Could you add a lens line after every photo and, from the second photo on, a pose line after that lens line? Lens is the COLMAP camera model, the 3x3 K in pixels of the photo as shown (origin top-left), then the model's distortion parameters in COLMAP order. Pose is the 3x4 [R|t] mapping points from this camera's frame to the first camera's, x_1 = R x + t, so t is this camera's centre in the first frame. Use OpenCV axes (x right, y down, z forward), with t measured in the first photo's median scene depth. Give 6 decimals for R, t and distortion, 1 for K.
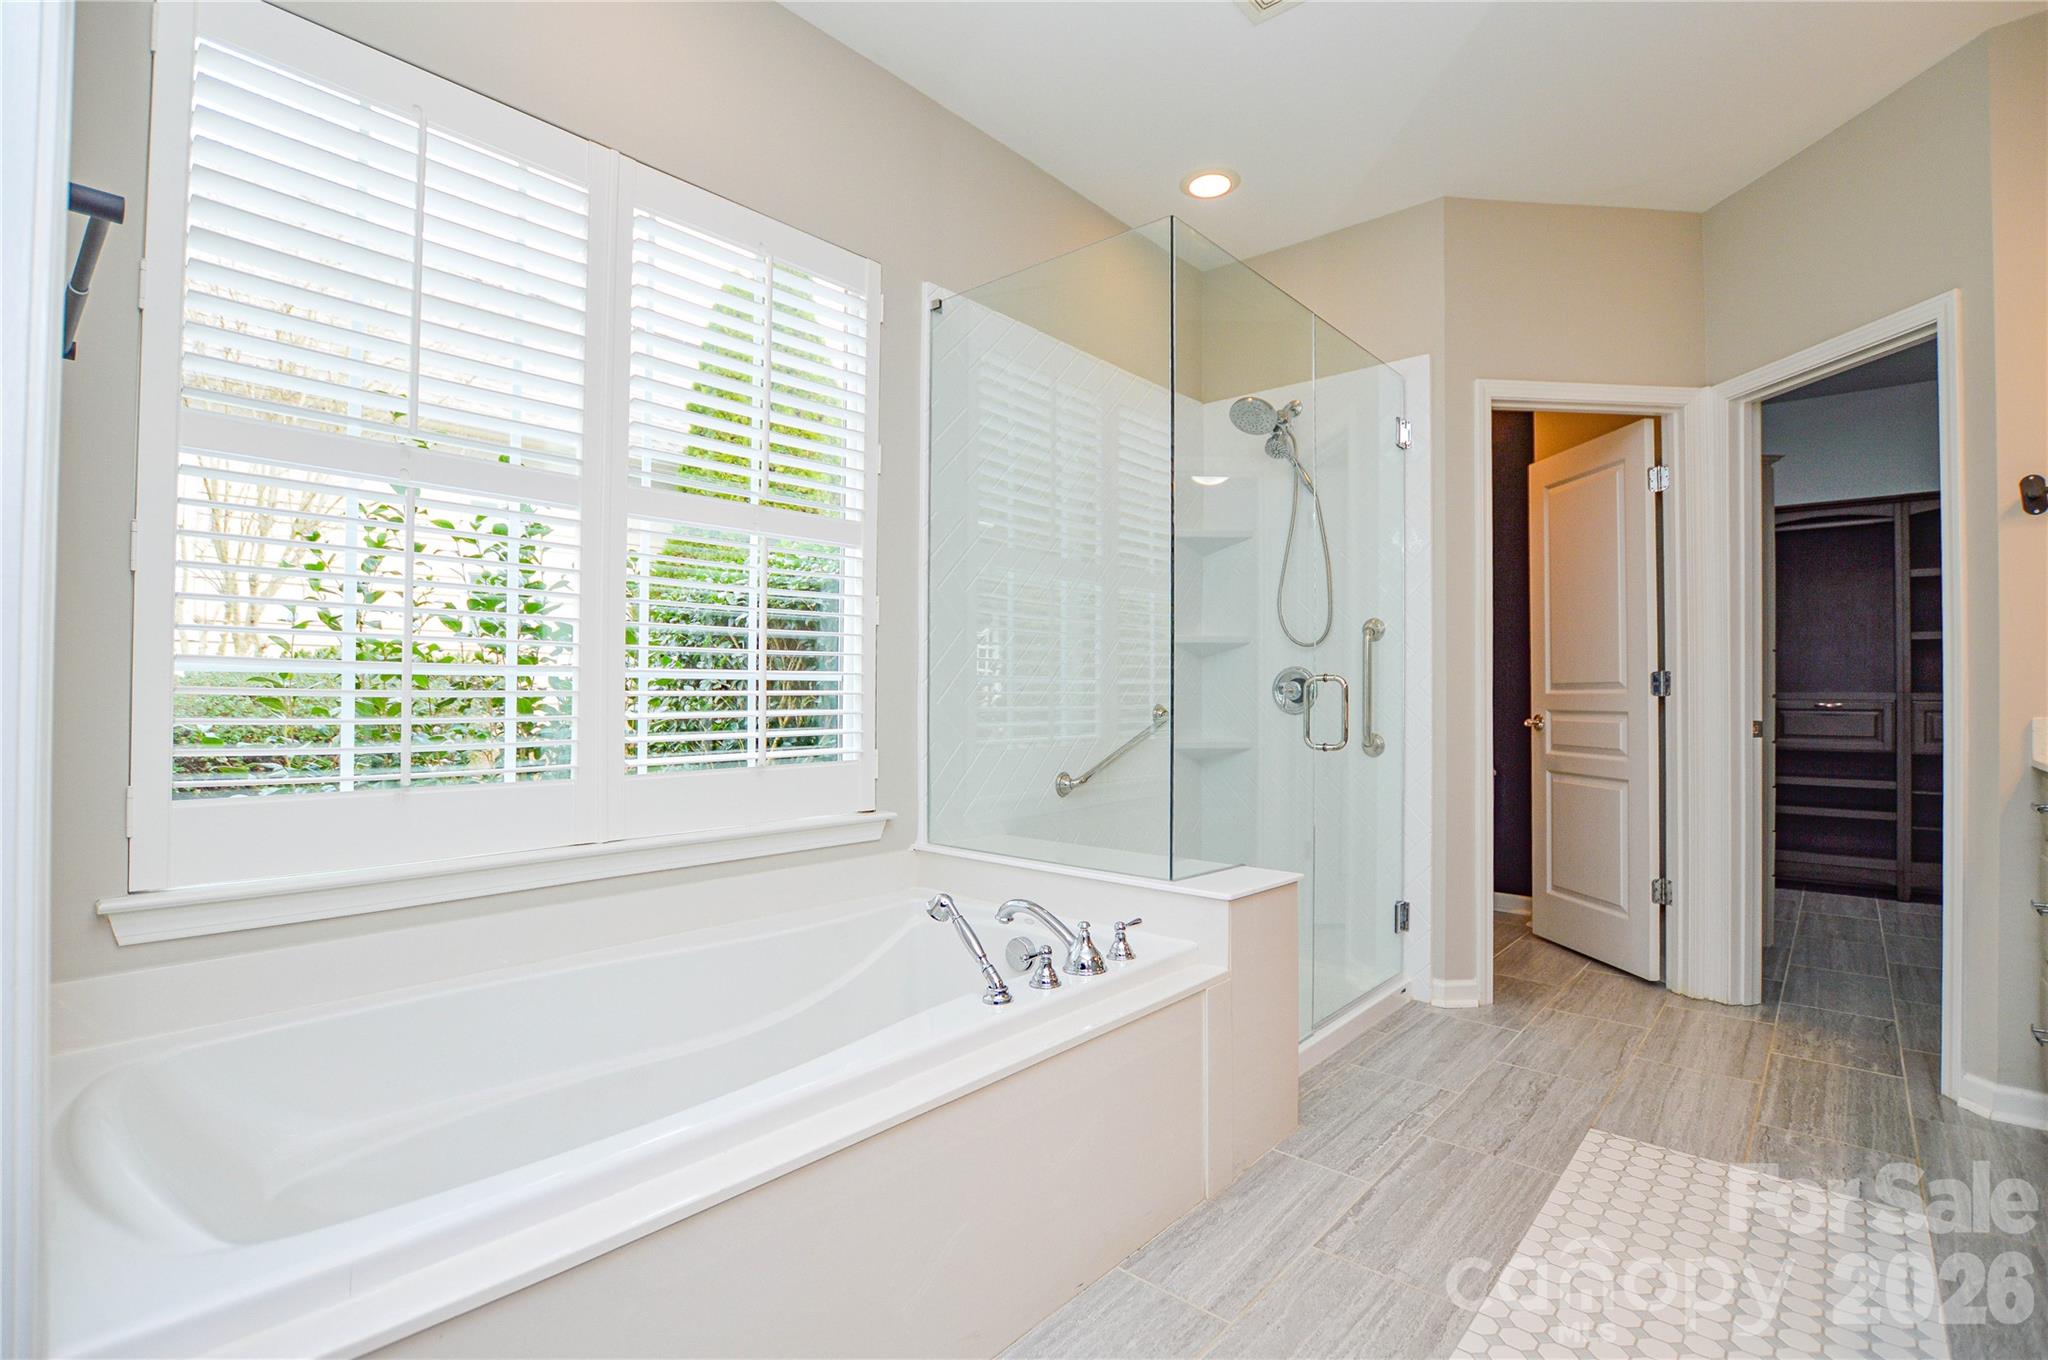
lens RADIAL K [[864.4, 0, 1024.0], [0, 864.4, 680.0], [0, 0, 1]] dist [-0.020750, 0.000002]
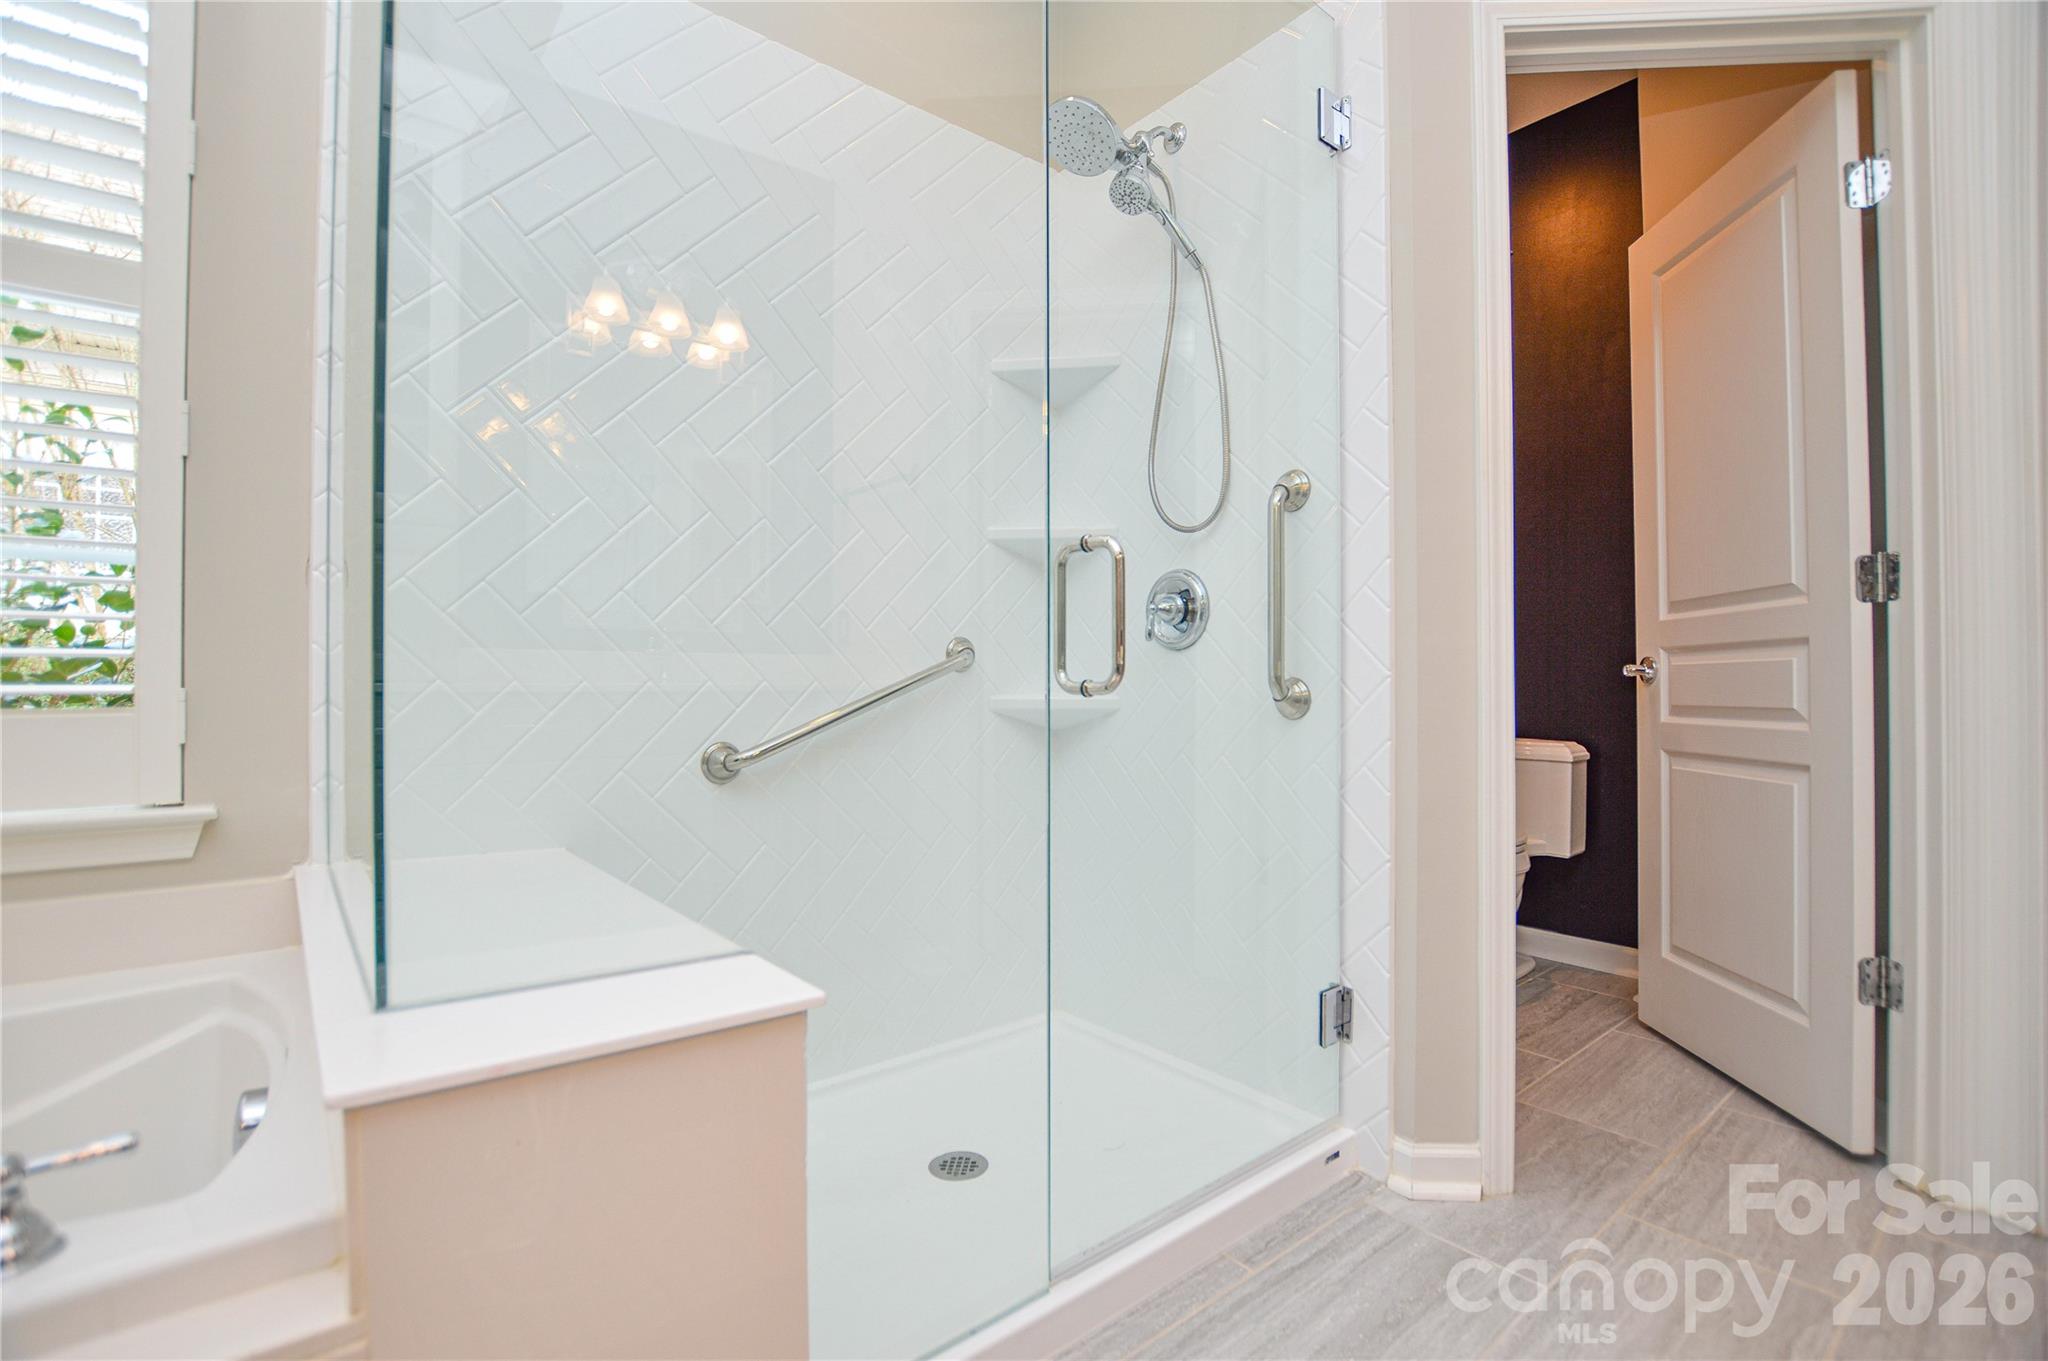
lens RADIAL K [[864.4, 0, 1024.0], [0, 864.4, 680.5], [0, 0, 1]] dist [-0.020750, 0.000002]
pose [[0.989026, -0.010486, -0.147366, 0.314021], [0.012333, 0.999856, 0.011629, 0.054299], [0.147223, -0.013319, 0.989014, 0.423514]]
